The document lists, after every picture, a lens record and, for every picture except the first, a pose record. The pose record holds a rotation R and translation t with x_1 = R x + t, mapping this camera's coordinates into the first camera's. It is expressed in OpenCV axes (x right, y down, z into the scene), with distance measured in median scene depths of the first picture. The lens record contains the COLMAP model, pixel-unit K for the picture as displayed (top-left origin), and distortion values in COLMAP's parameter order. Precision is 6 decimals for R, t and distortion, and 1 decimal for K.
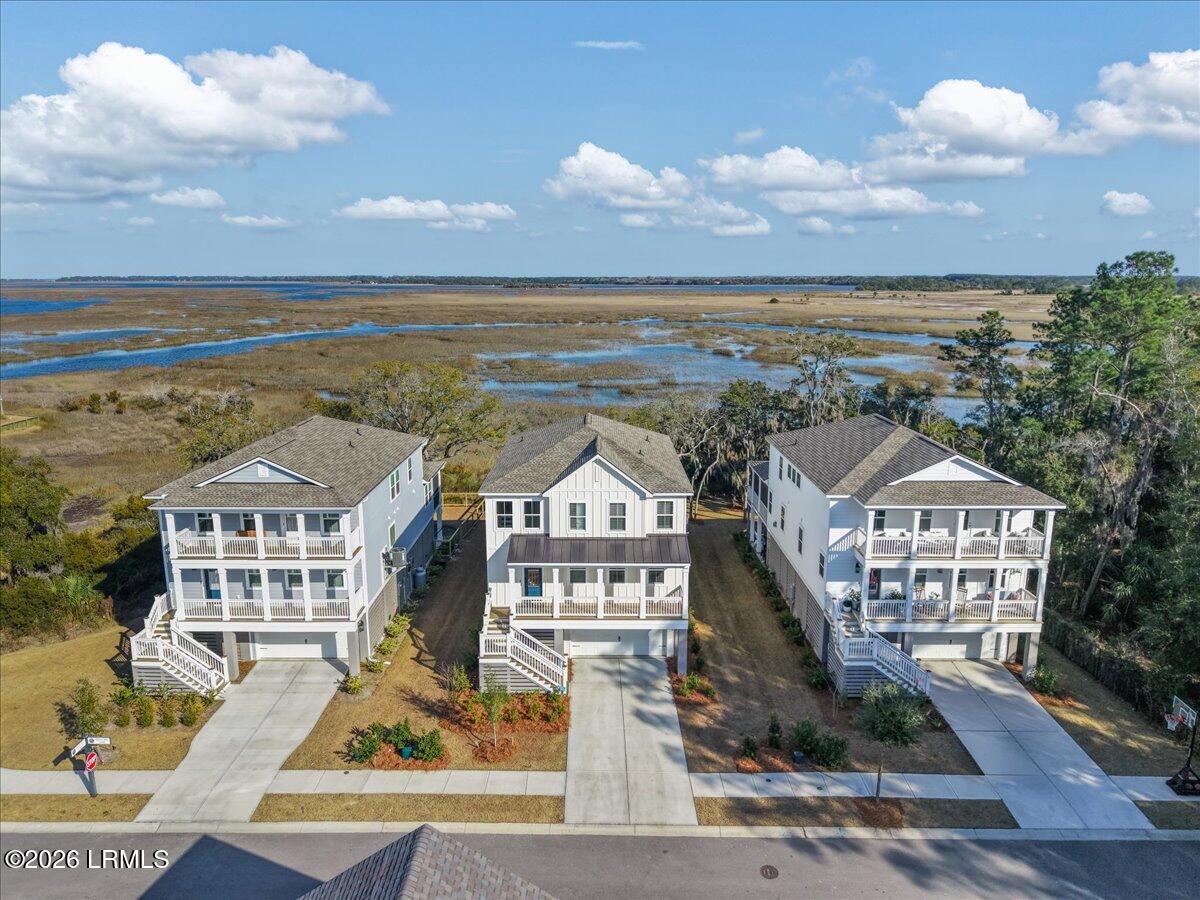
lens RADIAL K [[828.0, 0, 600.0], [0, 828.0, 450.0], [0, 0, 1]] dist [0.021344, -0.031393]
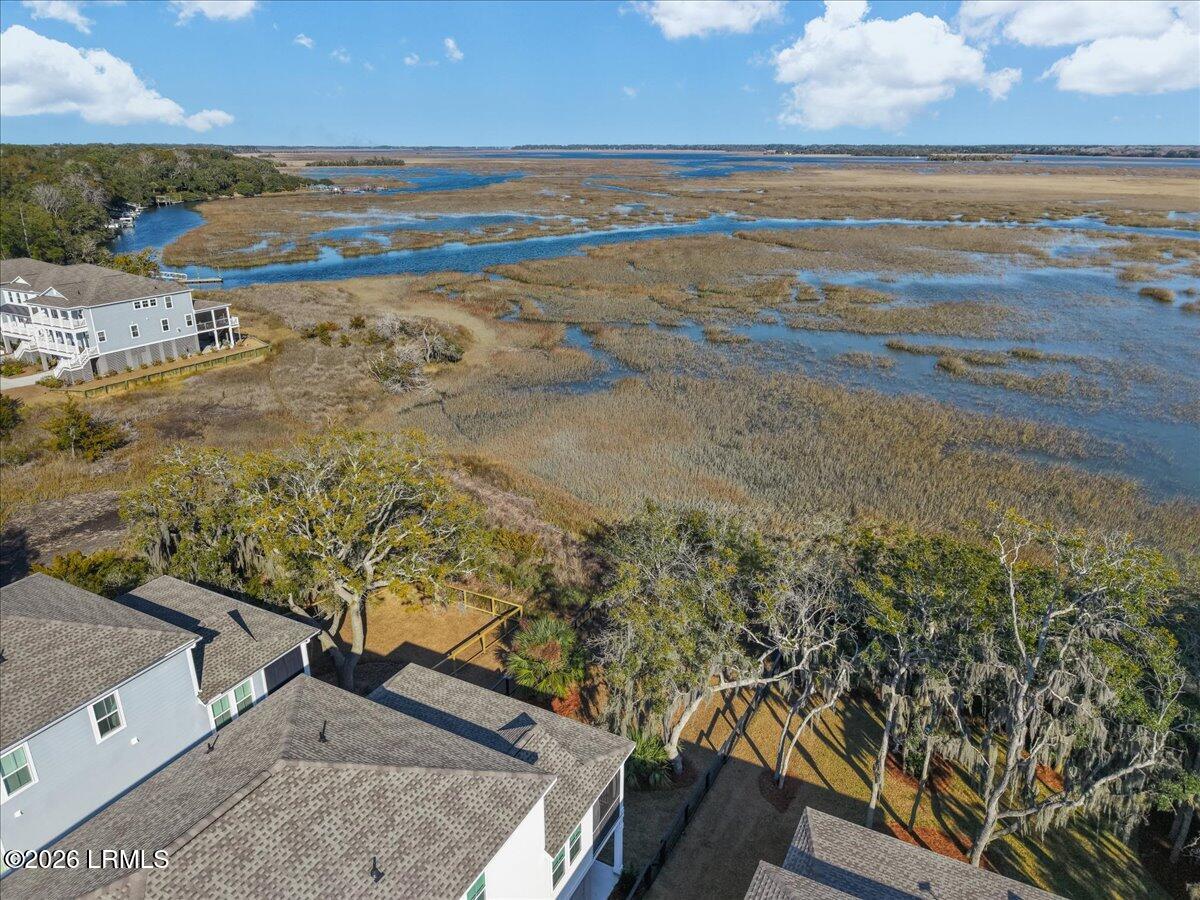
lens RADIAL K [[828.0, 0, 600.0], [0, 828.0, 450.0], [0, 0, 1]] dist [0.021344, -0.031393]
pose [[0.881254, 0.163246, -0.443556, 0.365678], [-0.094284, 0.980315, 0.173473, -0.359067], [0.463144, -0.111054, 0.879298, 0.843691]]
